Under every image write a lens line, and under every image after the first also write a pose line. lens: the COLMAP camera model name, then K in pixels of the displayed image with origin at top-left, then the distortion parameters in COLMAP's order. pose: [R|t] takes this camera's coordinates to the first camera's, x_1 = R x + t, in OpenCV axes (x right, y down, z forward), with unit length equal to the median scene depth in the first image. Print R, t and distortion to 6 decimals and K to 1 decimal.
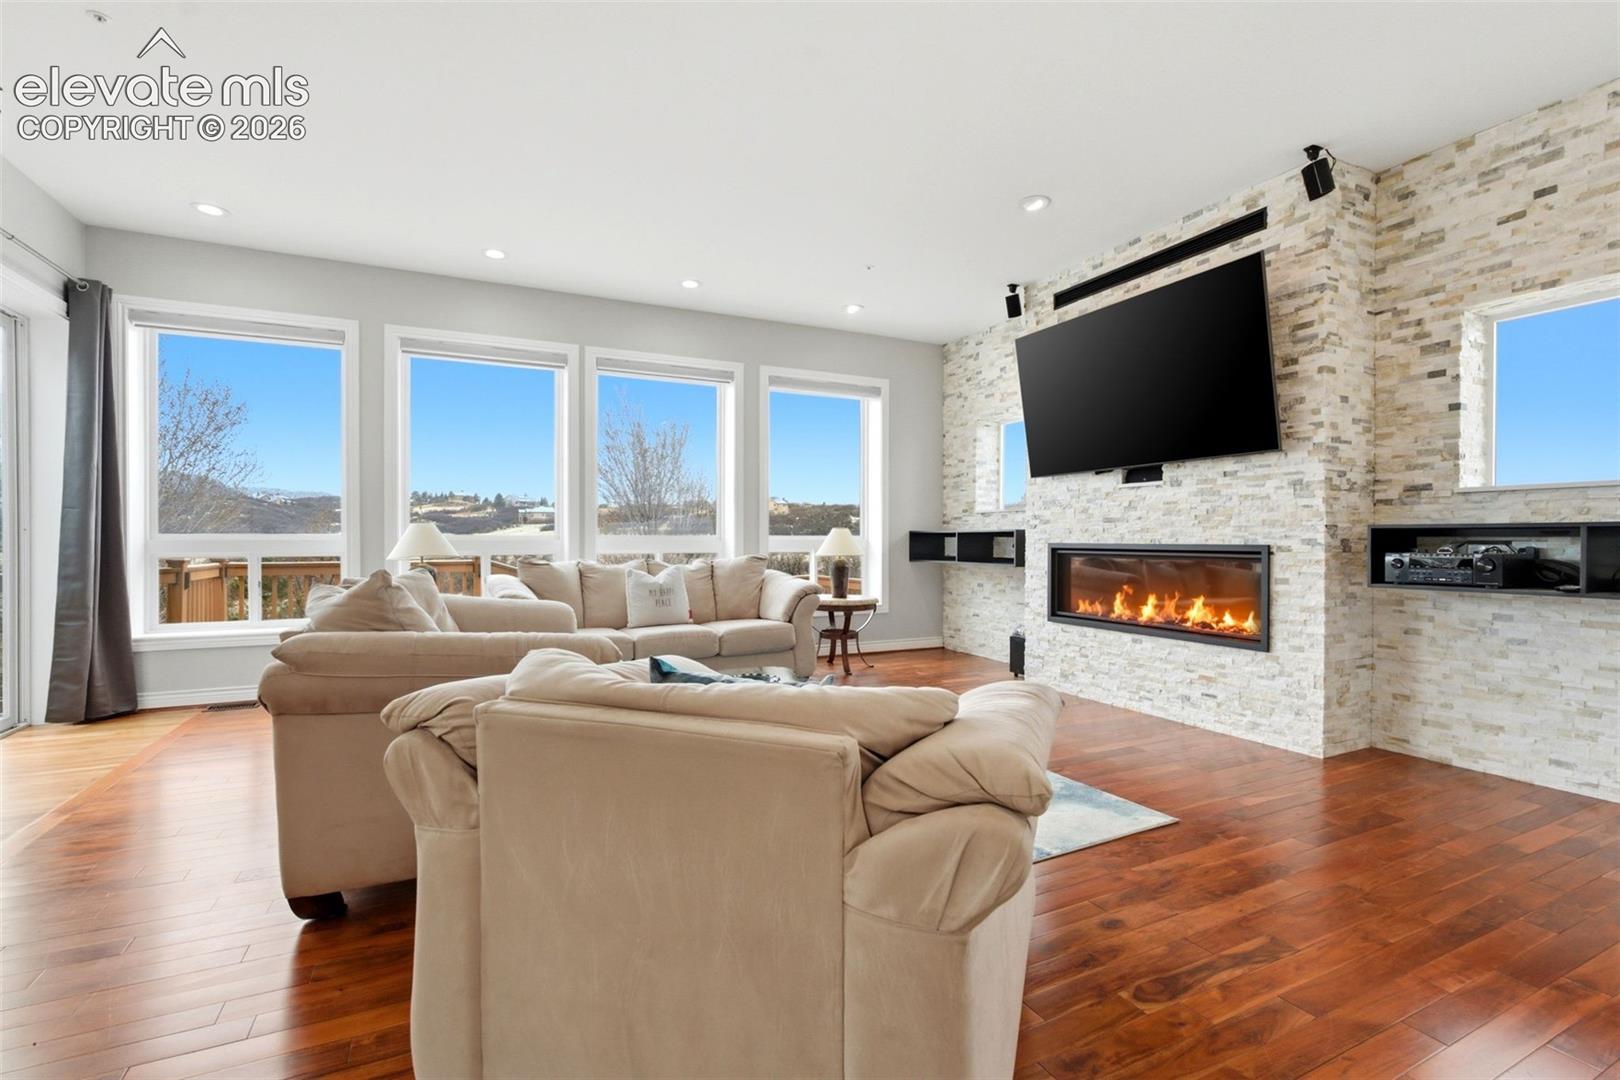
lens RADIAL K [[724.7, 0, 810.9], [0, 724.7, 543.1], [0, 0, 1]] dist [-0.004254, -0.000176]
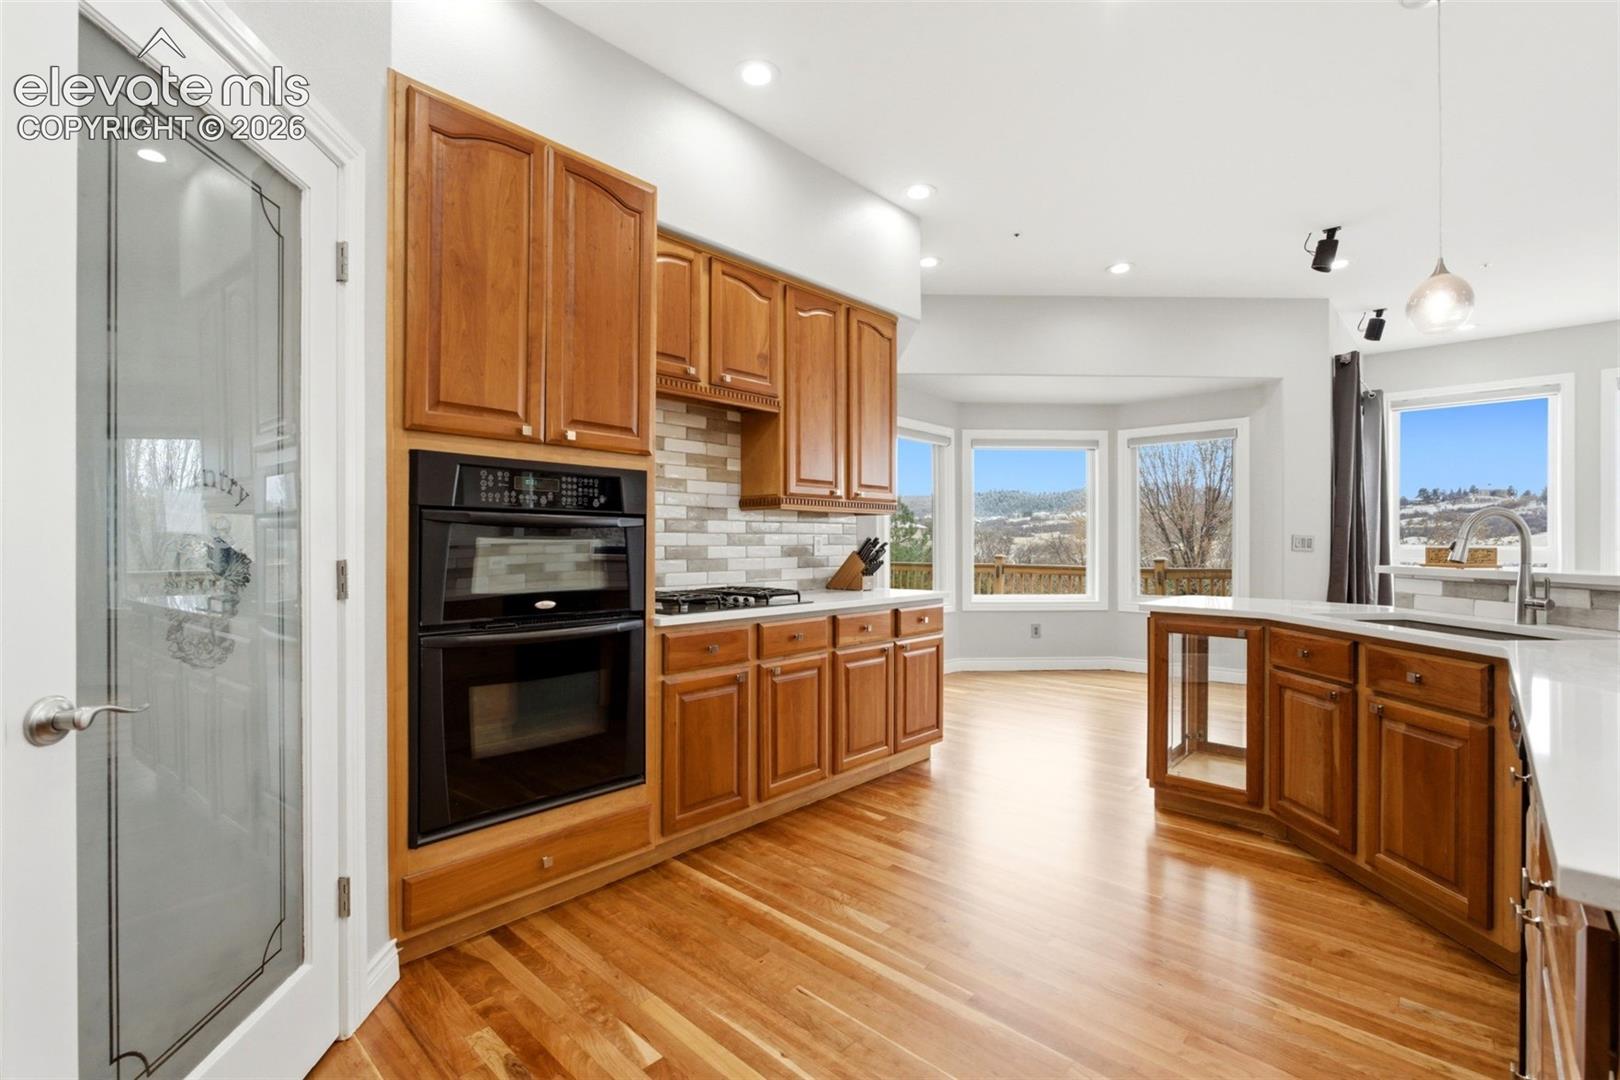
lens RADIAL K [[713.2, 0, 812.6], [0, 713.2, 539.1], [0, 0, 1]] dist [-0.001464, 0.000640]
pose [[0.358987, -0.001535, -0.933341, 0.041731], [-0.007282, 0.999964, -0.004446, -0.007055], [0.933314, 0.008392, 0.358962, -0.624108]]
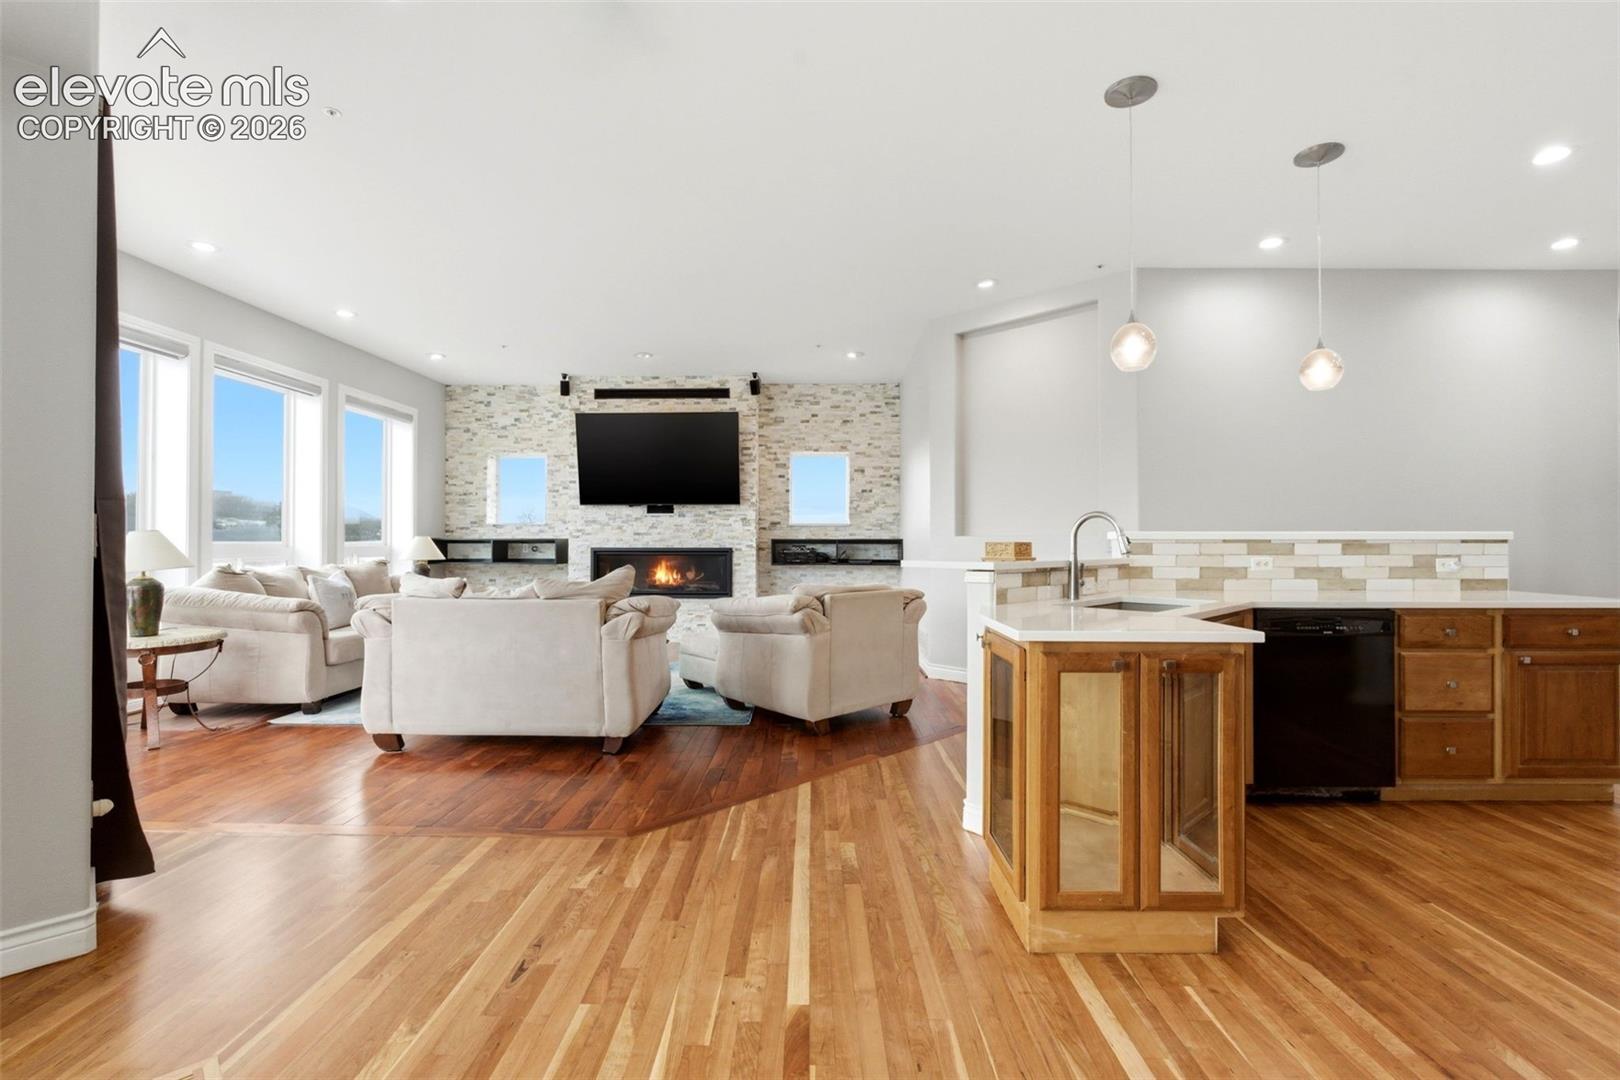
lens RADIAL K [[728.9, 0, 807.1], [0, 728.9, 527.1], [0, 0, 1]] dist [-0.001540, 0.000232]
pose [[0.450990, 0.016178, 0.892382, -0.868232], [0.005632, 0.999764, -0.020971, -0.009021], [-0.892511, 0.014484, 0.450792, -0.119537]]
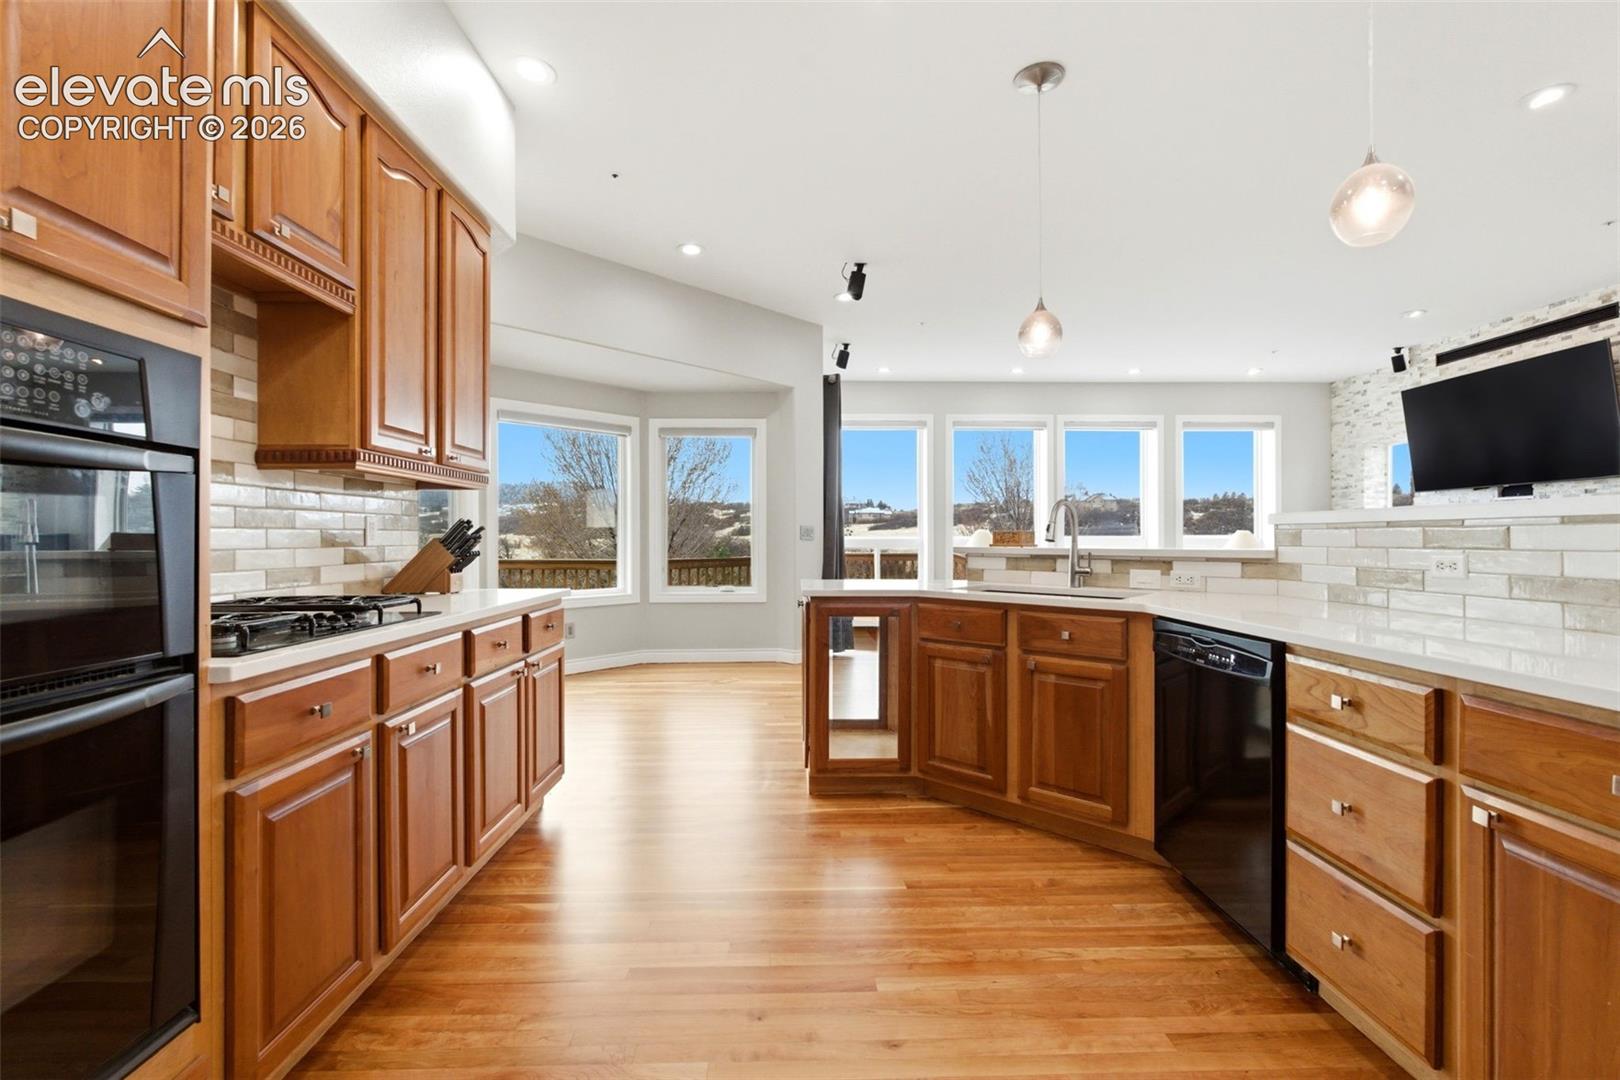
lens RADIAL K [[717.6, 0, 811.3], [0, 717.6, 533.4], [0, 0, 1]] dist [-0.002783, 0.000319]
pose [[0.909179, -0.002200, -0.416400, -0.162930], [-0.002523, 0.999939, -0.010792, 0.003009], [0.416399, 0.010863, 0.909117, -0.679958]]
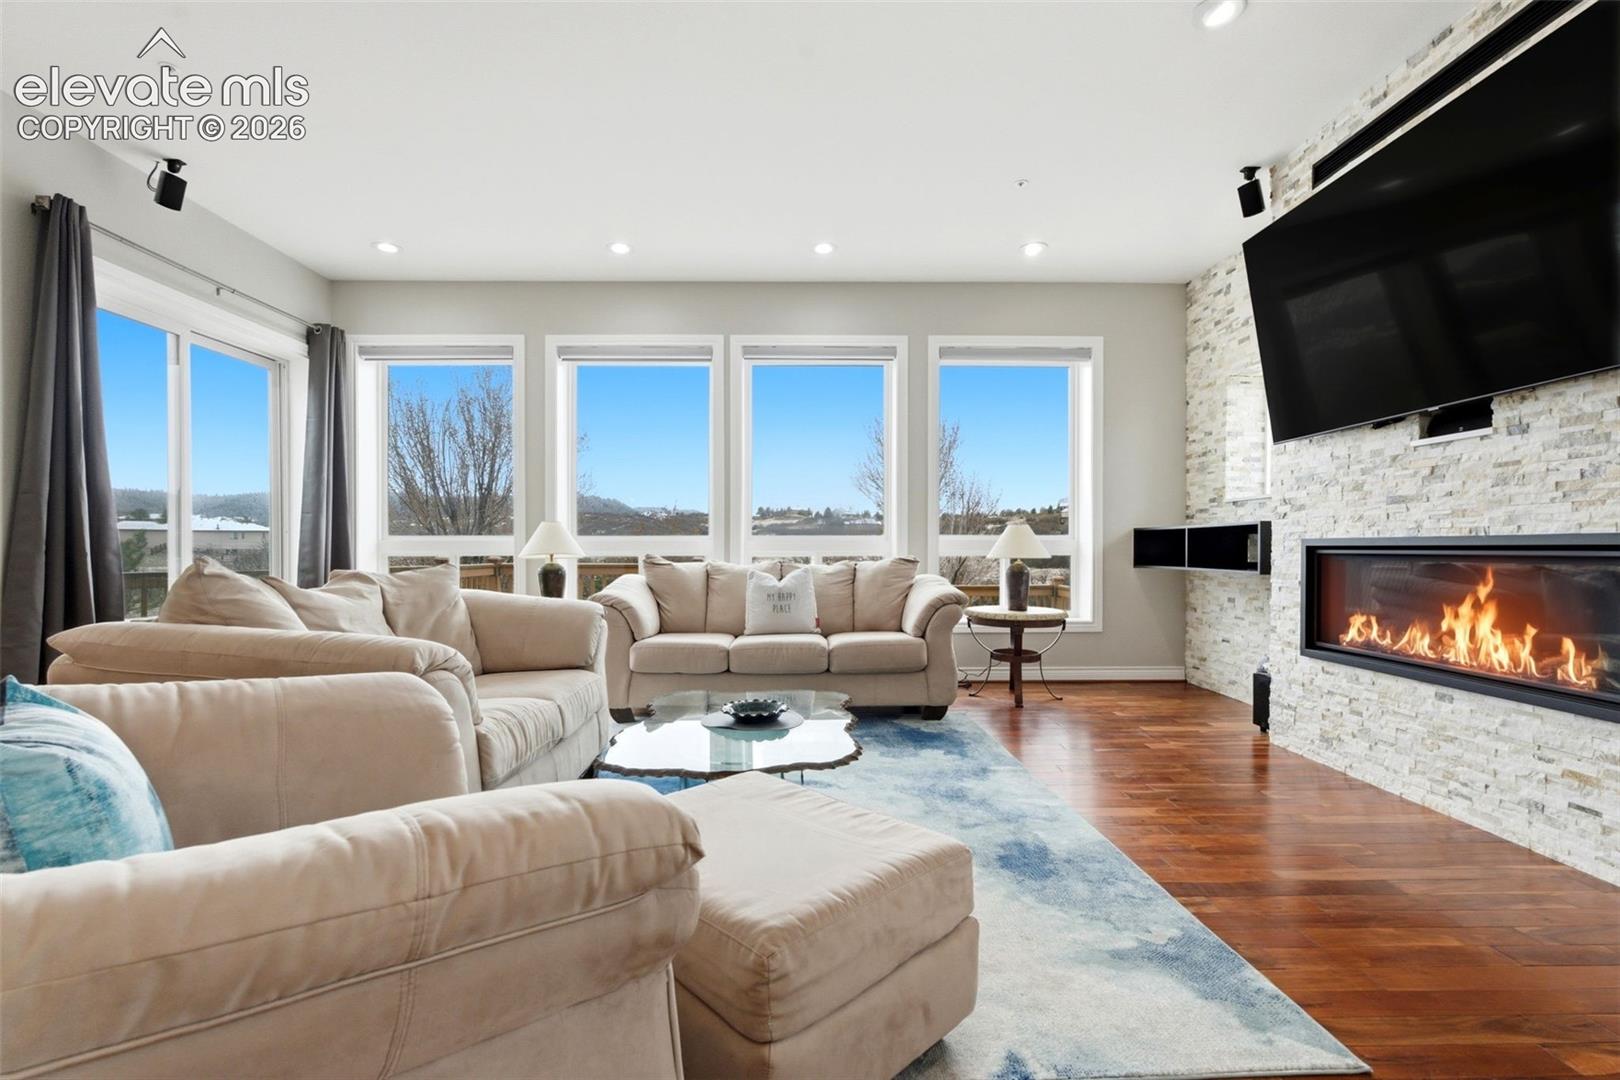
lens RADIAL K [[717.1, 0, 812.2], [0, 717.1, 555.0], [0, 0, 1]] dist [-0.002373, 0.000281]
pose [[0.907200, 0.001910, -0.420696, 0.197468], [-0.000766, 0.999996, 0.002889, 0.013429], [0.420699, -0.002299, 0.907197, 0.209434]]
